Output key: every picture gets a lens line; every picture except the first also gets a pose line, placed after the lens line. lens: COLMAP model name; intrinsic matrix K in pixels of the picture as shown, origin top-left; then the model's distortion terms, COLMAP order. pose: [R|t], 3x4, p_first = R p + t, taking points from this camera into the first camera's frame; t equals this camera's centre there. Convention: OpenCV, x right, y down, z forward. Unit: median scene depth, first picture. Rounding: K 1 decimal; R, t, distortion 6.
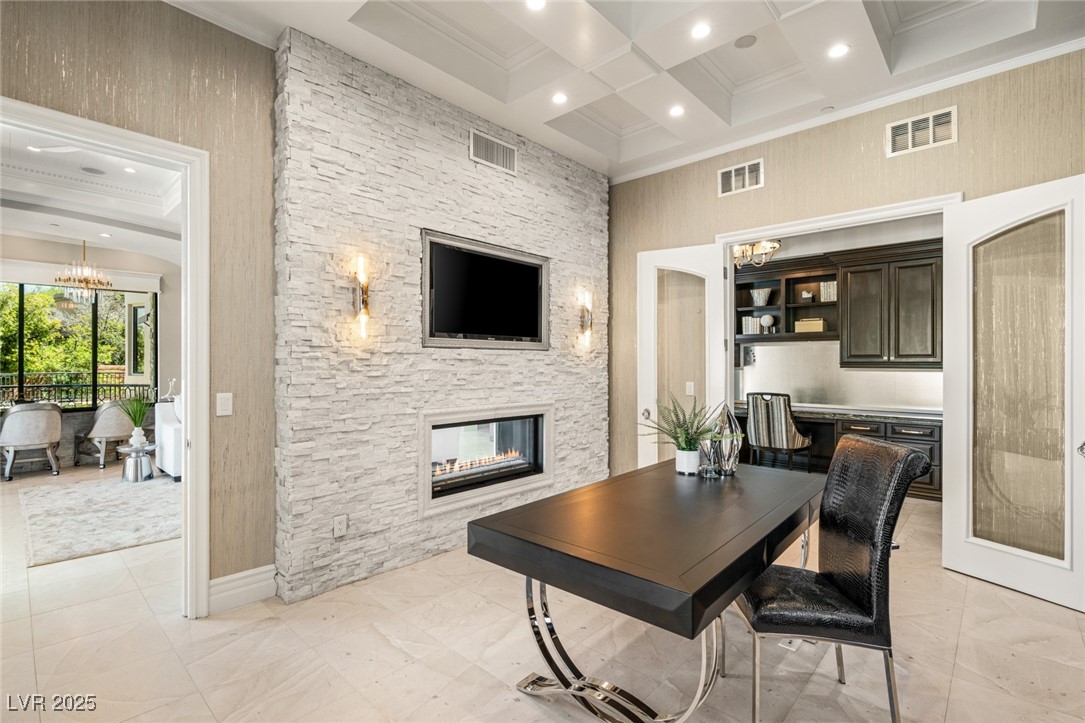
lens RADIAL K [[501.5, 0, 542.7], [0, 501.5, 360.1], [0, 0, 1]] dist [-0.009843, 0.004011]
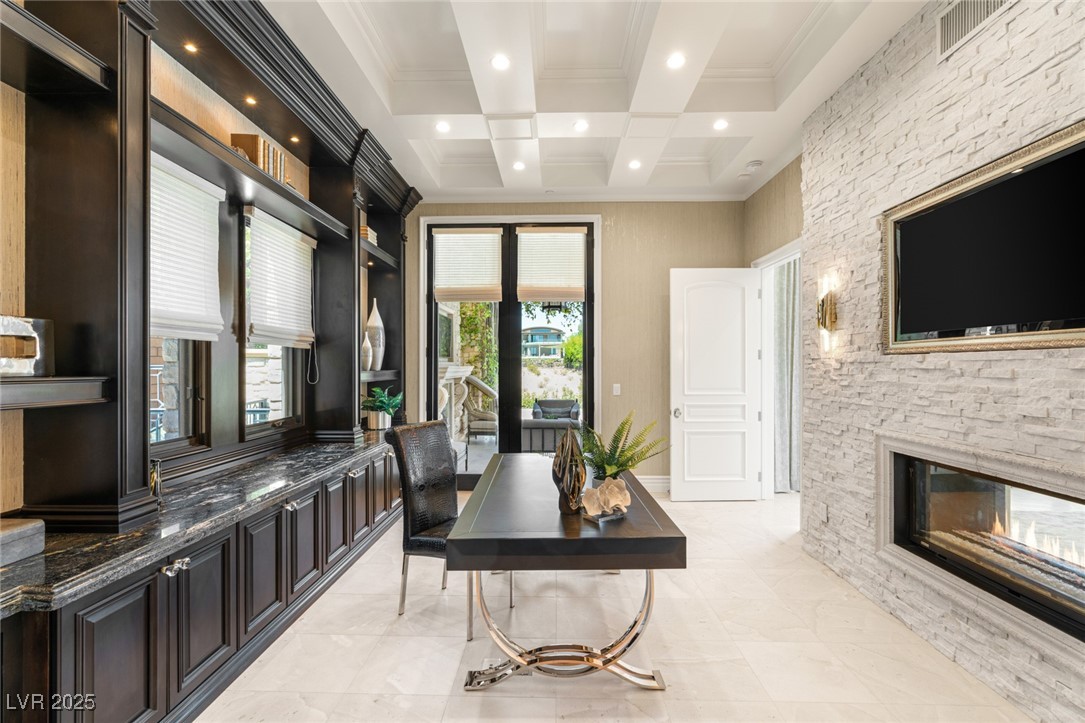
lens RADIAL K [[501.5, 0, 543.7], [0, 501.5, 364.6], [0, 0, 1]] dist [-0.009843, 0.004011]
pose [[-0.753873, -0.003192, -0.657013, 0.722505], [0.004910, 0.999933, -0.010491, -0.003003], [0.657002, -0.011135, -0.753807, 1.232280]]
